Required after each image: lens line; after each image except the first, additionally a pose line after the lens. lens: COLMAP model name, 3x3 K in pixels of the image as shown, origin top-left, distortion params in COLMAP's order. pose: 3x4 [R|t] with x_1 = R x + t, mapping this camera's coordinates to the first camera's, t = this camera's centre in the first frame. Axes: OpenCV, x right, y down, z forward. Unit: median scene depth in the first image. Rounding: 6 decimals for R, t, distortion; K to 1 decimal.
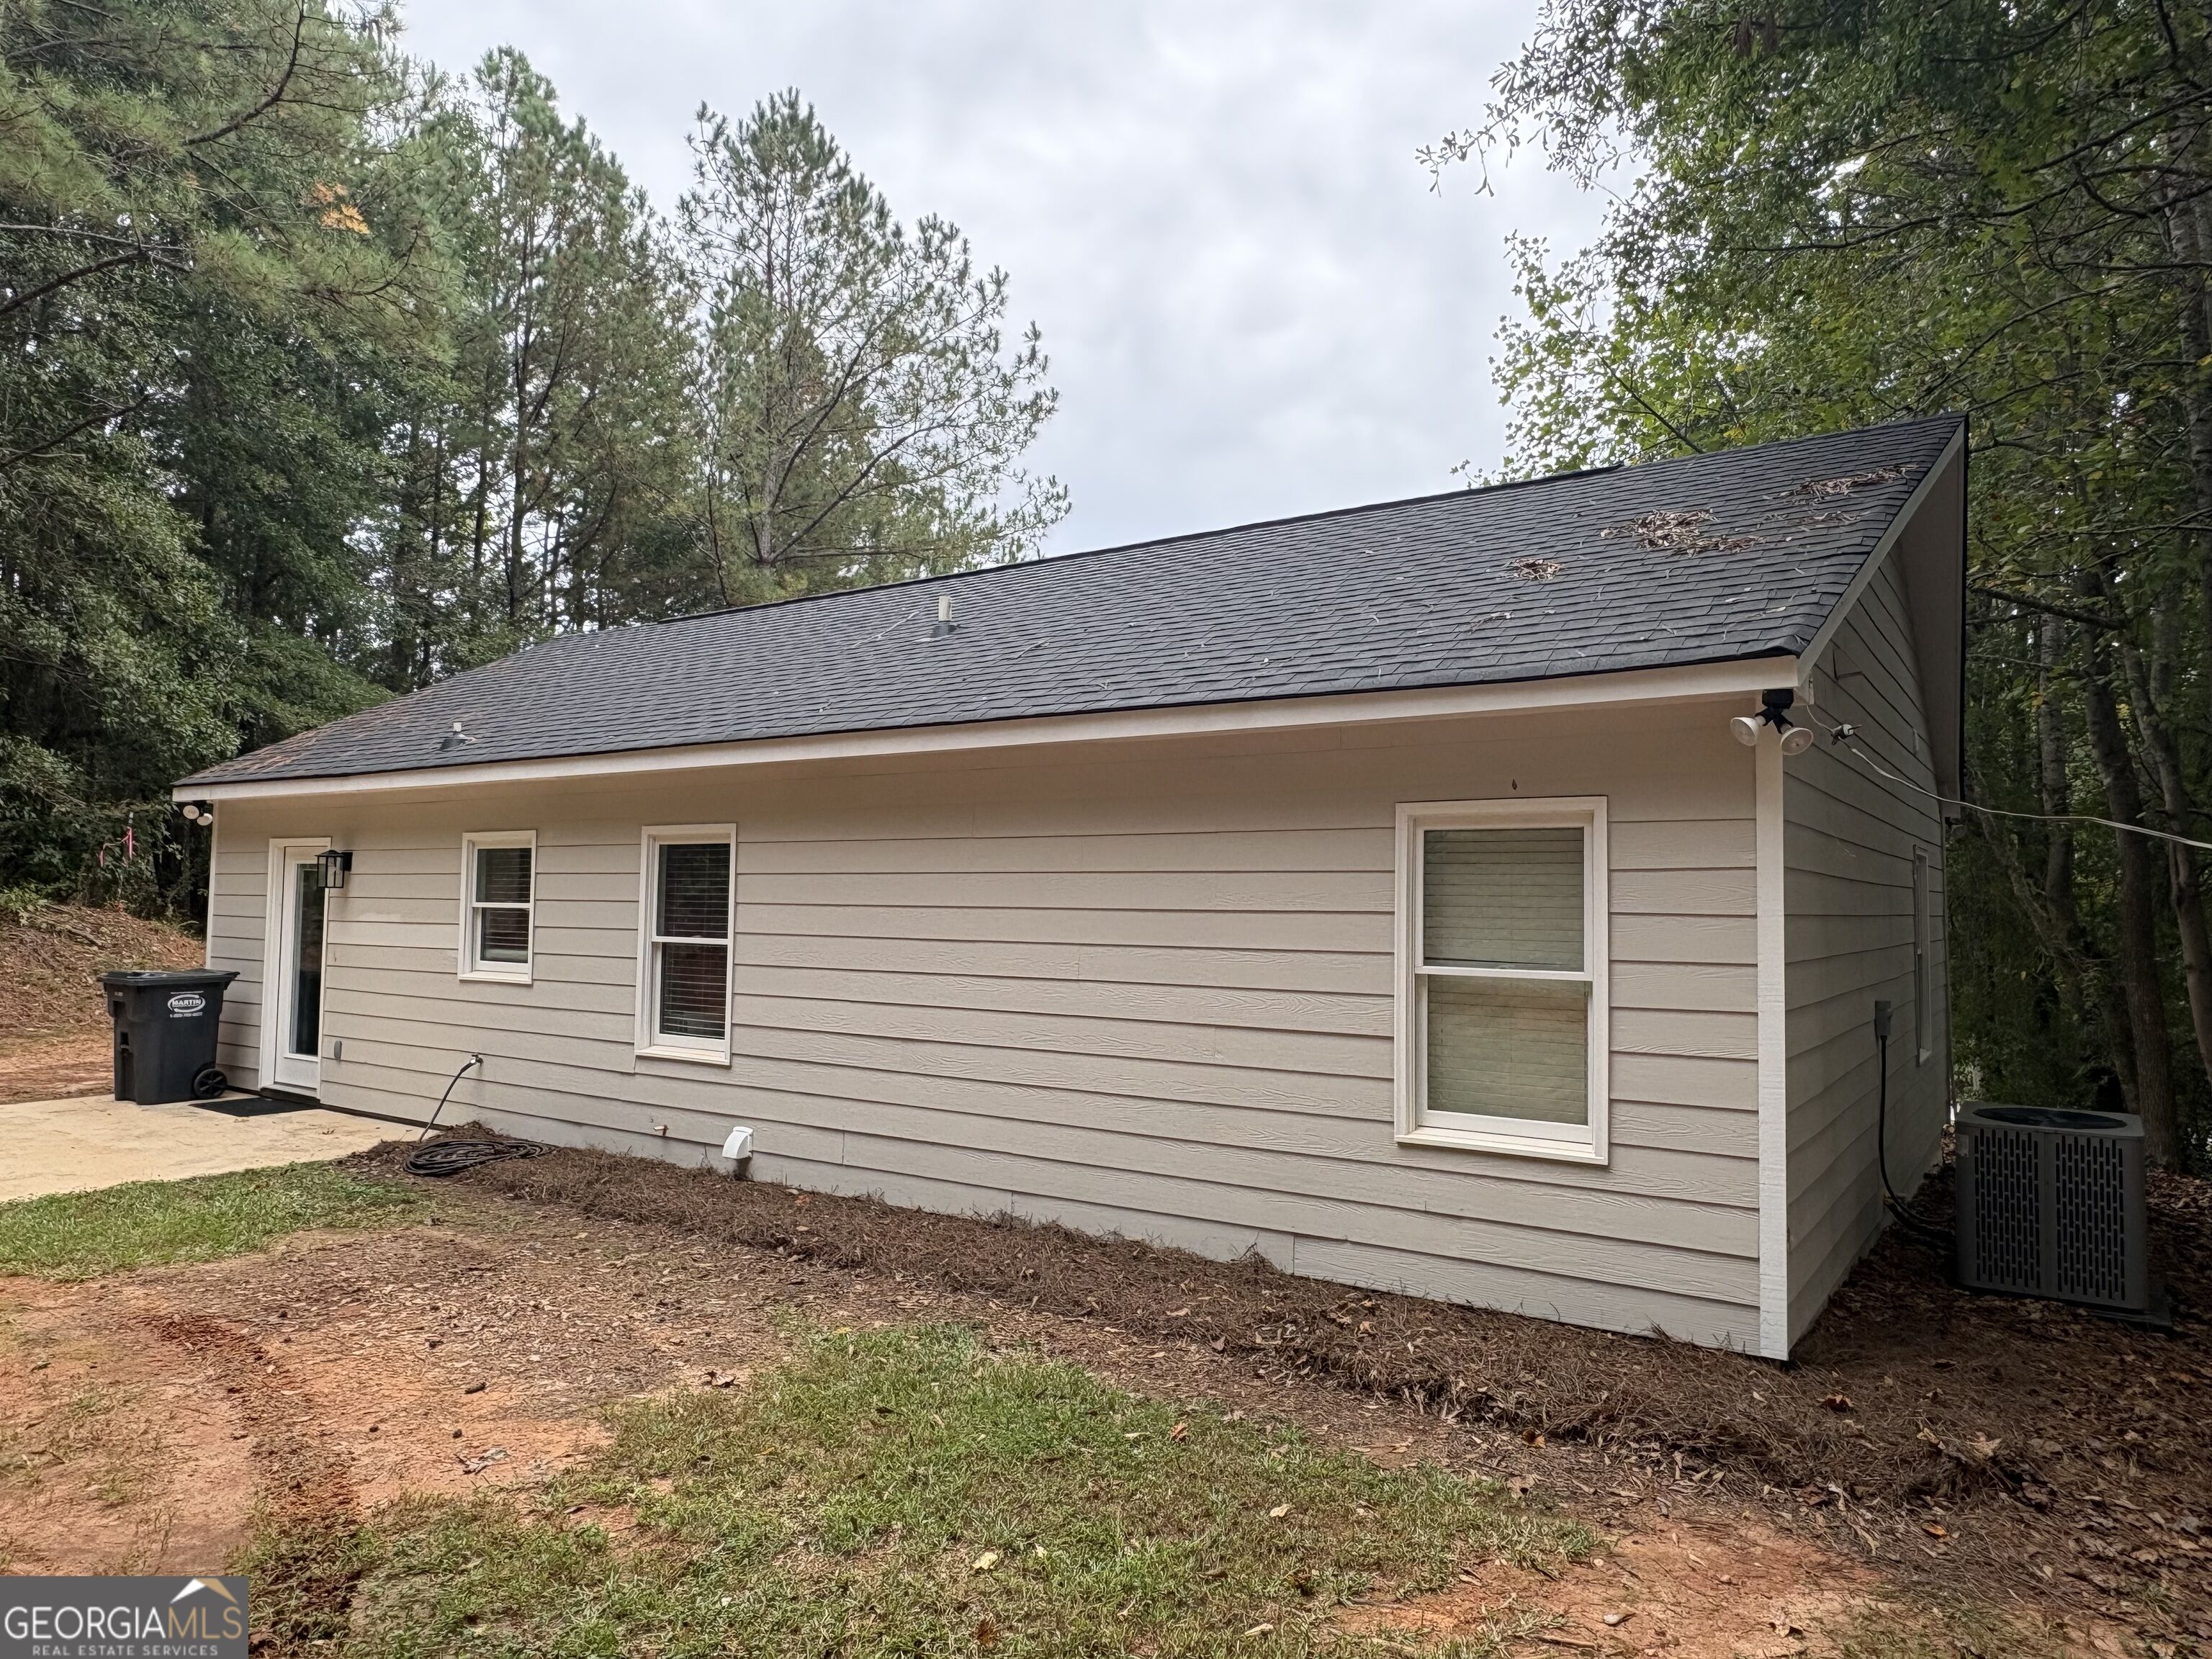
lens RADIAL K [[1421.4, 0, 1103.9], [0, 1421.4, 831.0], [0, 0, 1]] dist [-0.007227, -0.001367]
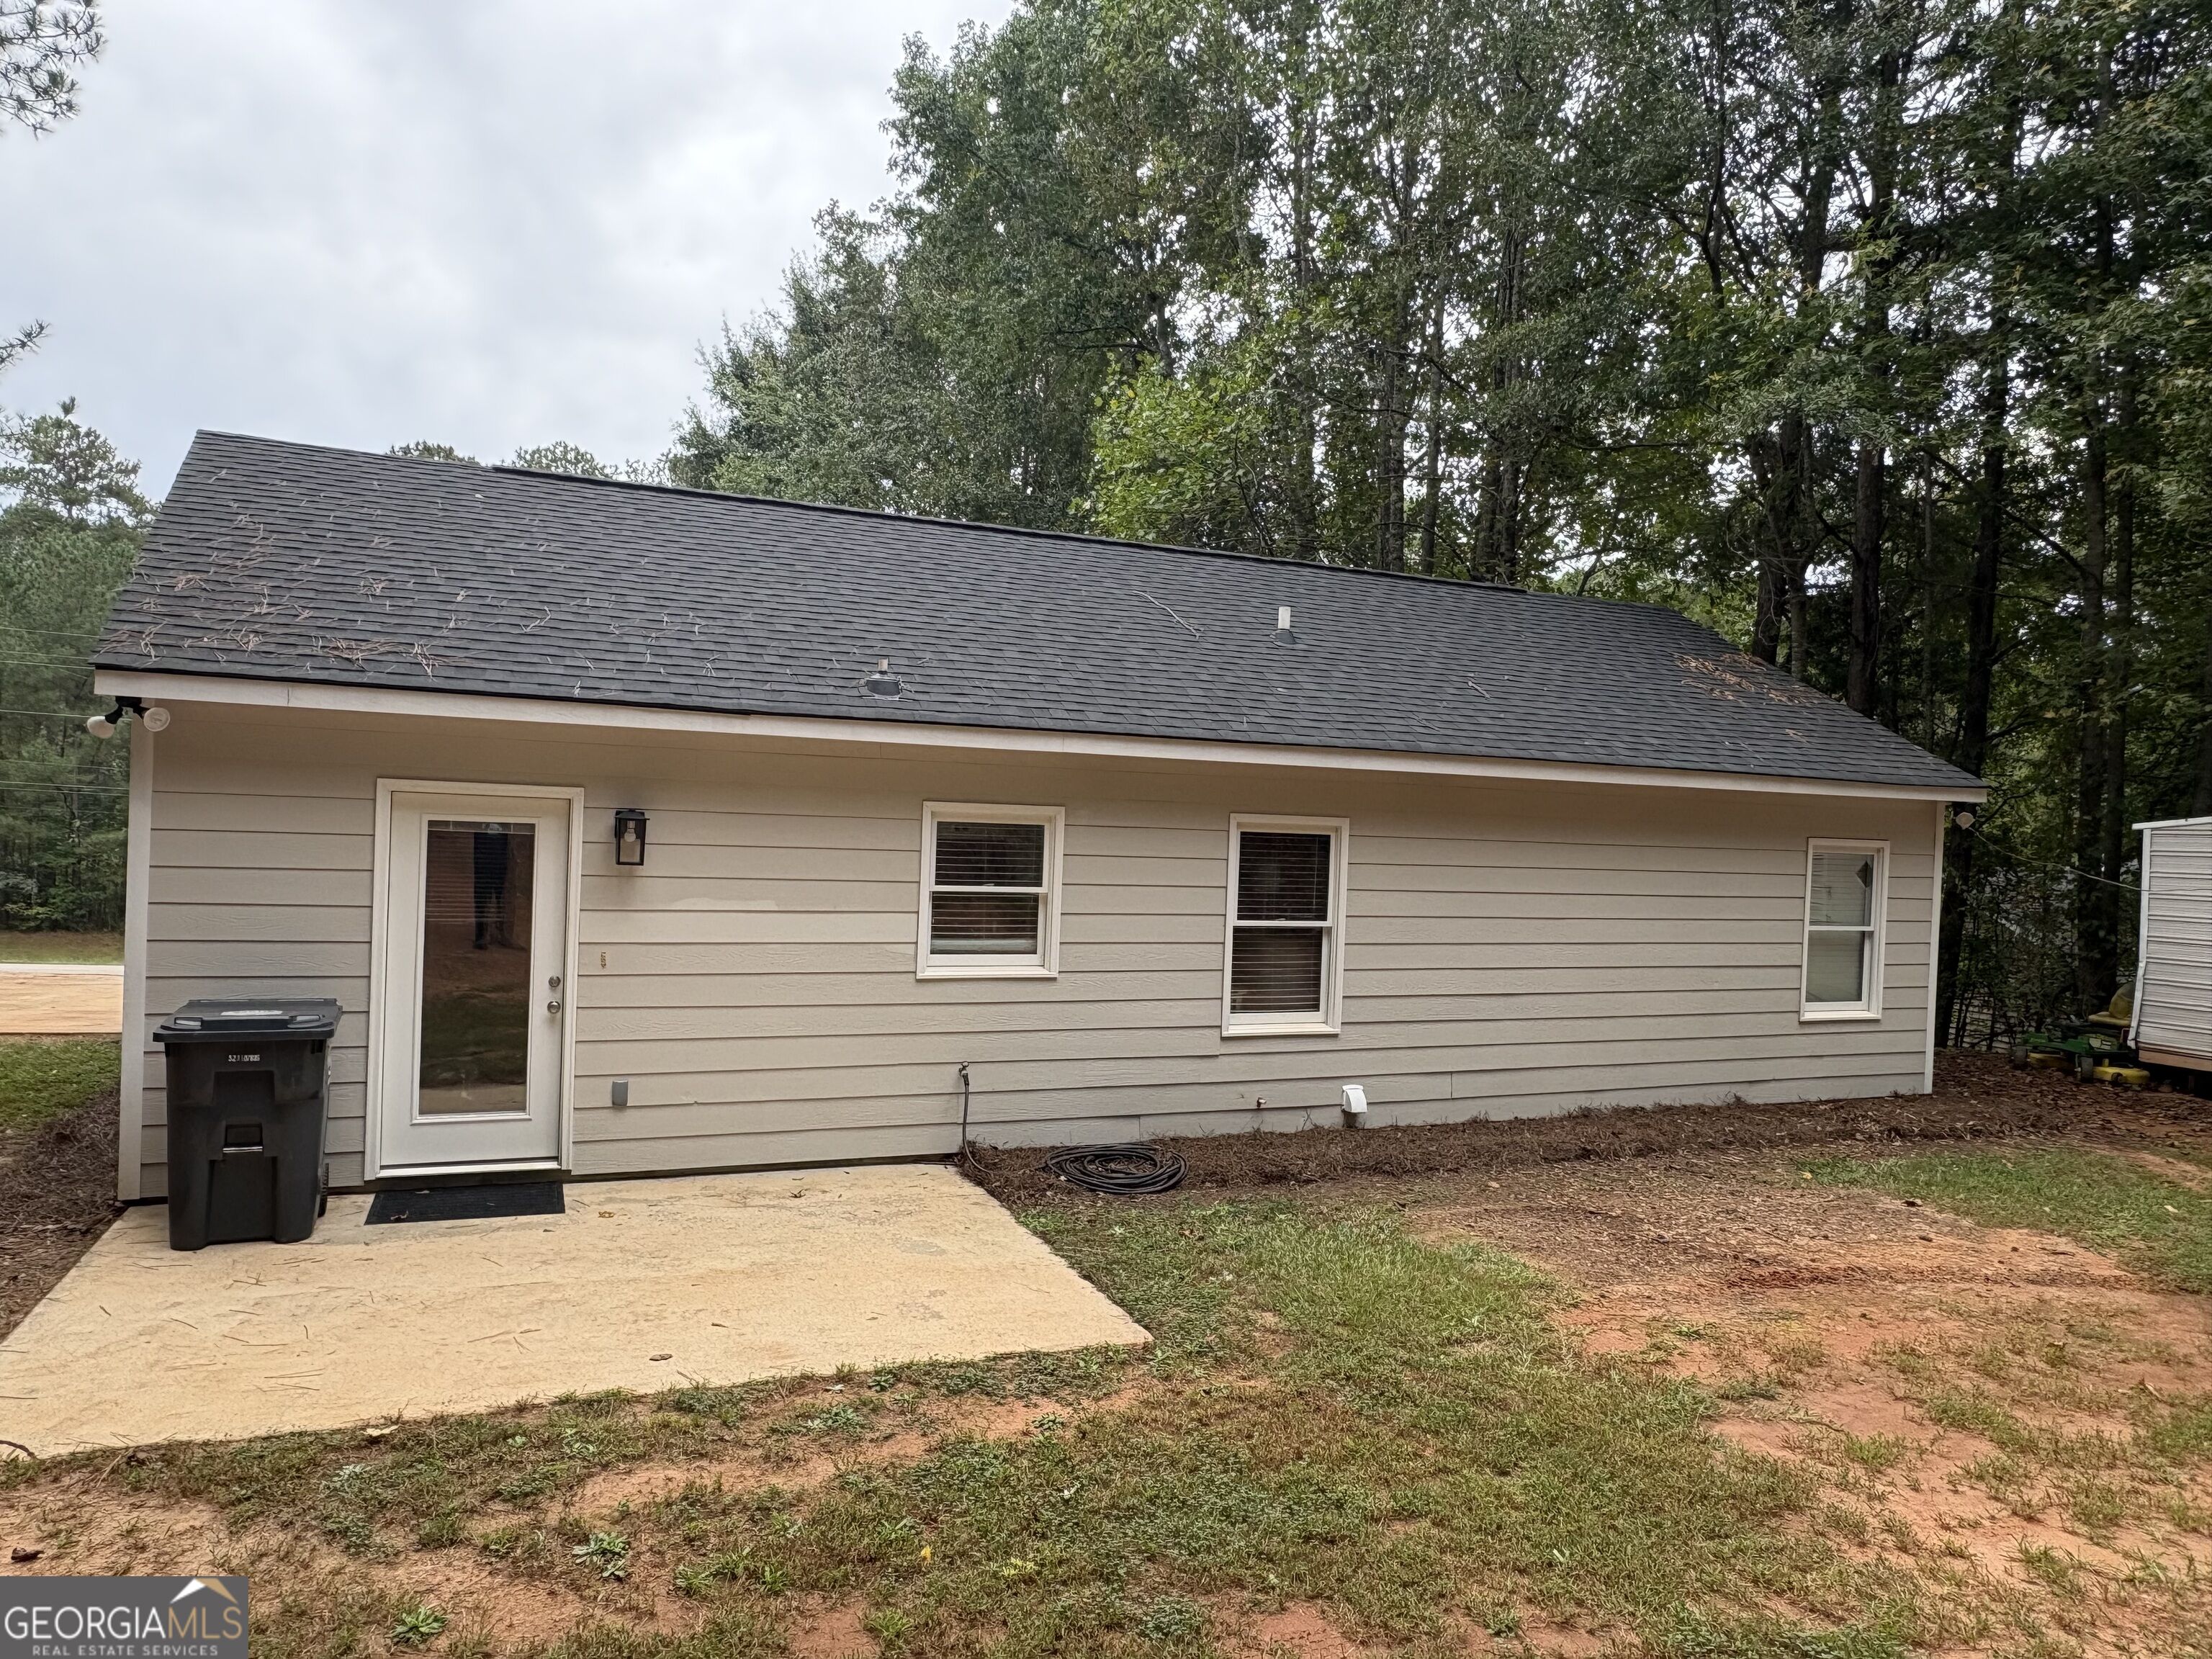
lens RADIAL K [[1421.4, 0, 1102.6], [0, 1421.4, 834.2], [0, 0, 1]] dist [-0.007227, -0.001367]
pose [[0.535729, 0.000571, 0.844390, -1.293367], [-0.074302, 0.996153, 0.046467, -0.030091], [-0.841115, -0.087633, 0.533710, 0.560347]]
